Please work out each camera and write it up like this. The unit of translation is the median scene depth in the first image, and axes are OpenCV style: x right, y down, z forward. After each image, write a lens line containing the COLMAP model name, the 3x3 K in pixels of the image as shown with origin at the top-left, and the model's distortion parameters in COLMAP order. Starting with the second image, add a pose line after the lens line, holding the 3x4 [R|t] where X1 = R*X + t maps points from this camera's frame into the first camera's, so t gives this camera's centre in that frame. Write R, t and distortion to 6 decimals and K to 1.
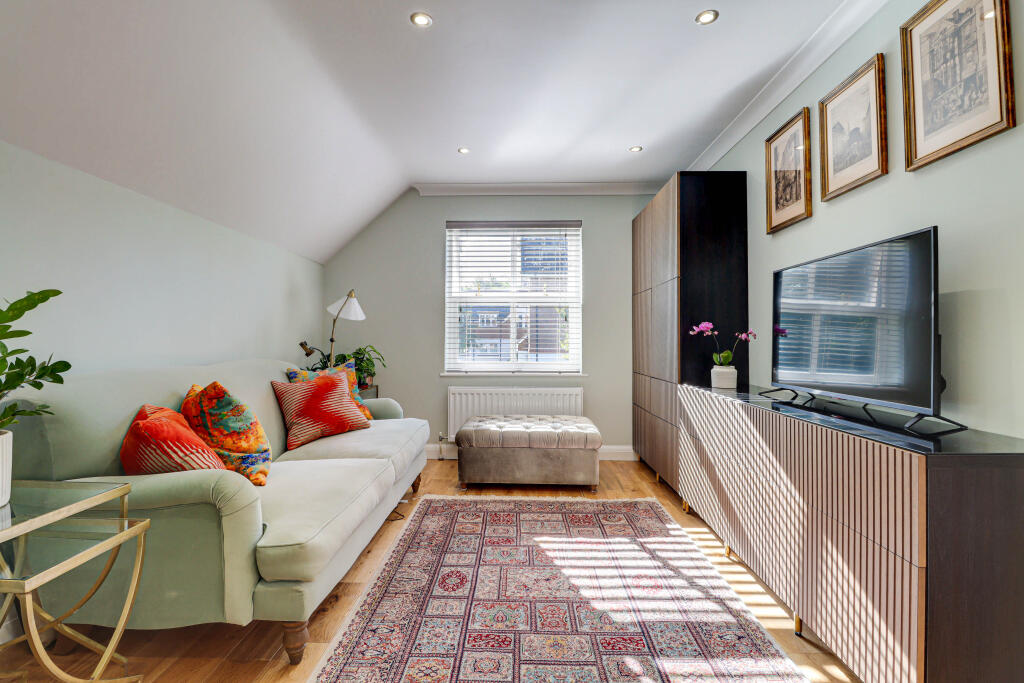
lens RADIAL K [[479.7, 0, 503.6], [0, 479.7, 316.8], [0, 0, 1]] dist [-0.007834, -0.001374]
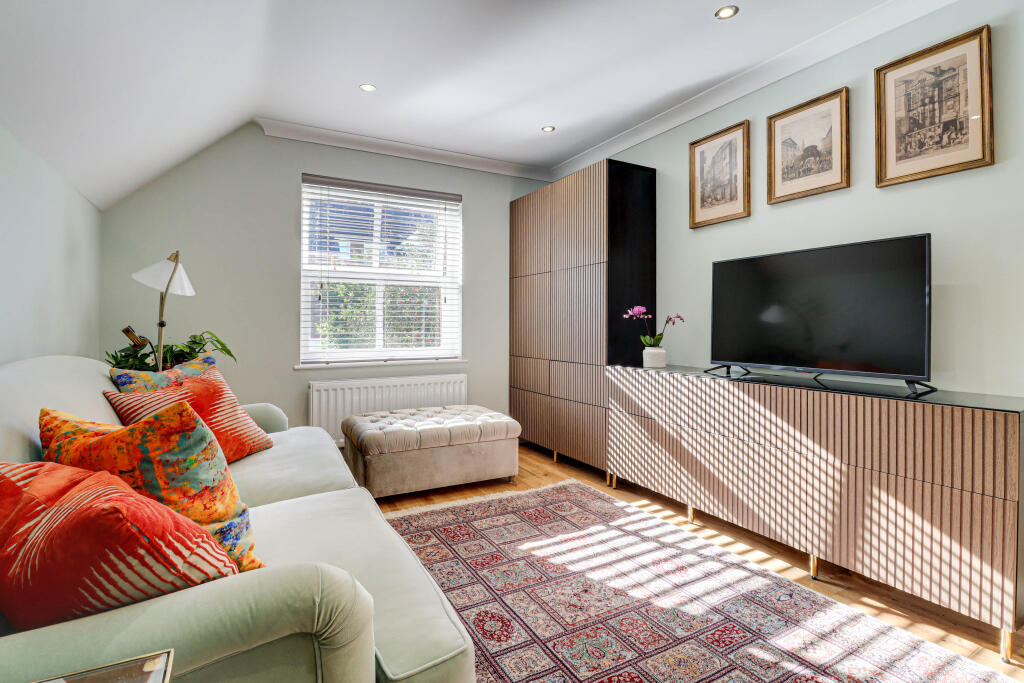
lens RADIAL K [[479.7, 0, 494.9], [0, 479.7, 313.0], [0, 0, 1]] dist [-0.007834, -0.001374]
pose [[0.866211, 0.009374, 0.499591, -0.445658], [-0.022685, 0.999531, 0.020577, 0.013758], [-0.499164, -0.029157, 0.866017, 0.286606]]
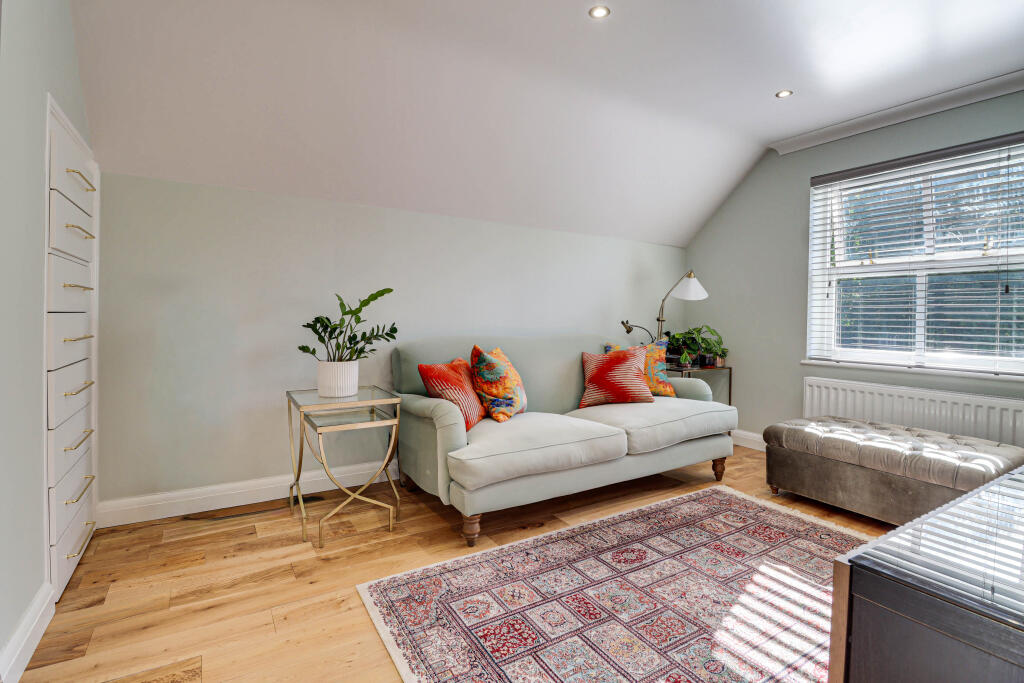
lens RADIAL K [[479.7, 0, 527.6], [0, 479.7, 310.1], [0, 0, 1]] dist [-0.007834, -0.001374]
pose [[0.566258, -0.007949, -0.824189, 0.534874], [0.027309, 0.999585, 0.009122, 0.015873], [0.823775, -0.027673, 0.566241, 0.233290]]
